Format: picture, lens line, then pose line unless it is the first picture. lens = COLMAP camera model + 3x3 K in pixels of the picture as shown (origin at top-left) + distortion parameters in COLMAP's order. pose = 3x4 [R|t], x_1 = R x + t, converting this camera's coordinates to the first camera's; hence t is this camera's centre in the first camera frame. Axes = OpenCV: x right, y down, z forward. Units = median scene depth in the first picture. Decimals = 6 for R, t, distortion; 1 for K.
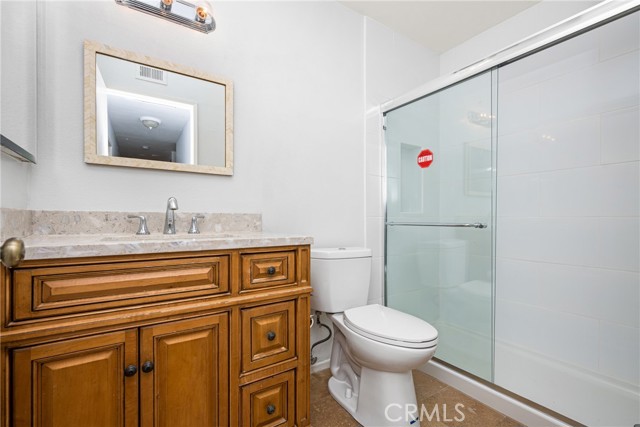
lens RADIAL K [[292.3, 0, 318.2], [0, 292.3, 217.1], [0, 0, 1]] dist [0.001799, -0.000381]
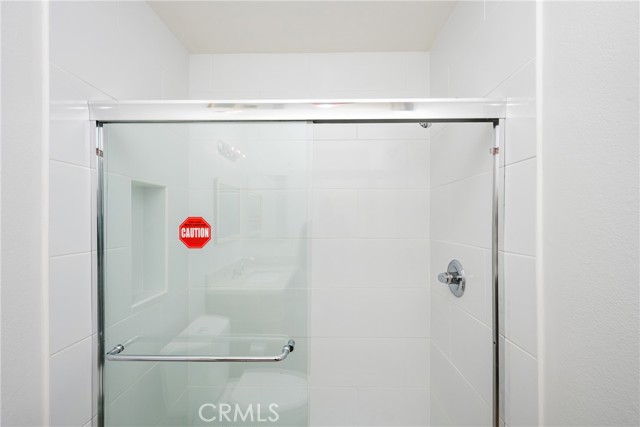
lens RADIAL K [[292.3, 0, 322.5], [0, 292.3, 215.8], [0, 0, 1]] dist [0.001799, -0.000381]
pose [[0.568350, 0.005847, 0.822766, 0.032143], [-0.005154, 0.999980, -0.003546, -0.196380], [-0.822770, -0.002225, 0.568369, 0.400343]]
